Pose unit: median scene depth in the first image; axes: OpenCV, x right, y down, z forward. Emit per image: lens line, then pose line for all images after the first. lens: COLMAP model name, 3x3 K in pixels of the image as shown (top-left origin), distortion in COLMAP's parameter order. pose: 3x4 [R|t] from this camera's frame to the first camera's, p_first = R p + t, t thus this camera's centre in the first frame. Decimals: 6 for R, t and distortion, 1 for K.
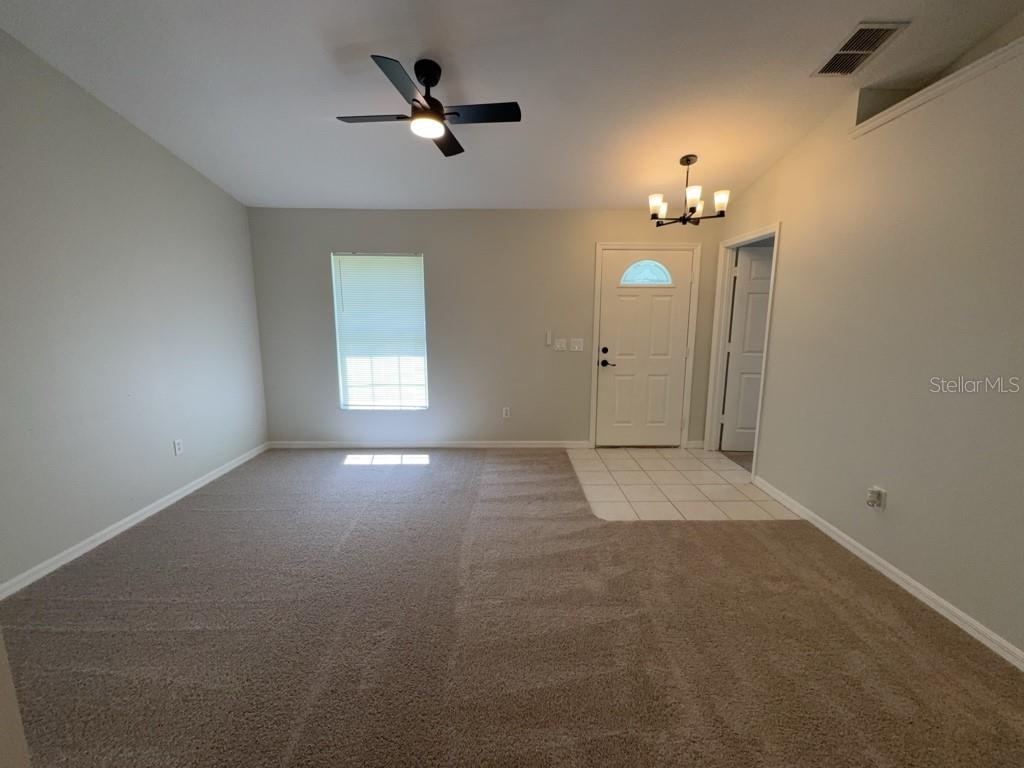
lens RADIAL K [[427.7, 0, 512.0], [0, 427.7, 384.0], [0, 0, 1]] dist [0.000635, 0.000165]
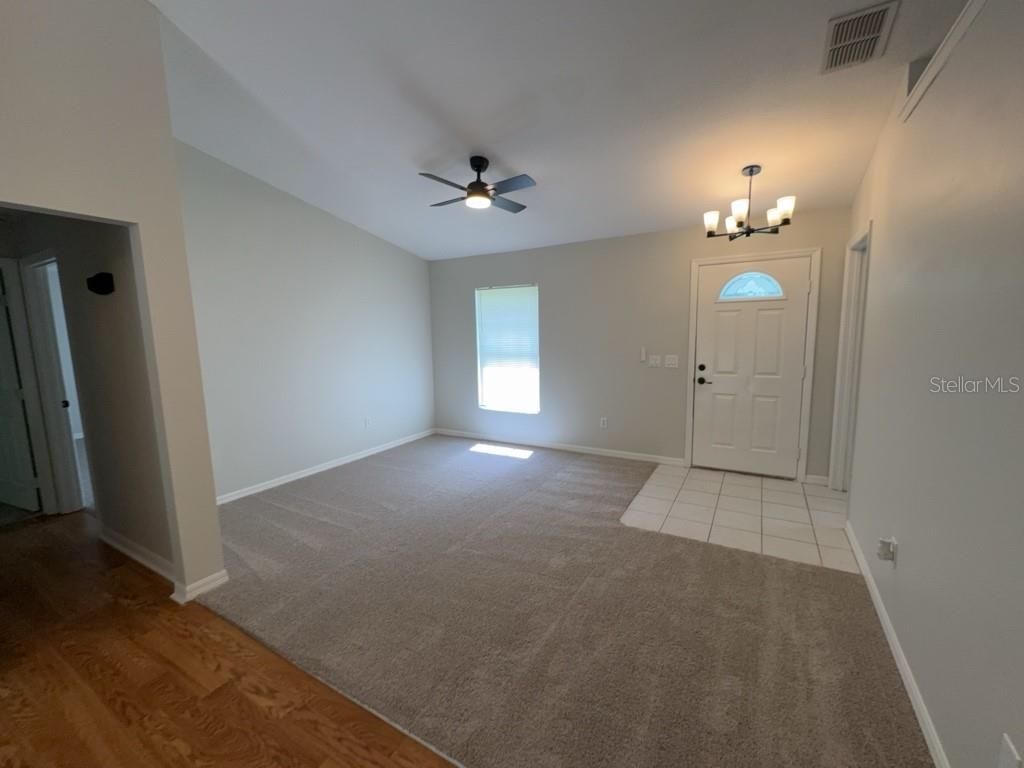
lens RADIAL K [[427.7, 0, 512.0], [0, 427.7, 384.0], [0, 0, 1]] dist [0.000635, 0.000165]
pose [[0.856848, 0.043594, -0.513723, 0.360497], [-0.060297, 0.998054, -0.015877, 0.000342], [0.512032, 0.044580, 0.857809, -0.056709]]
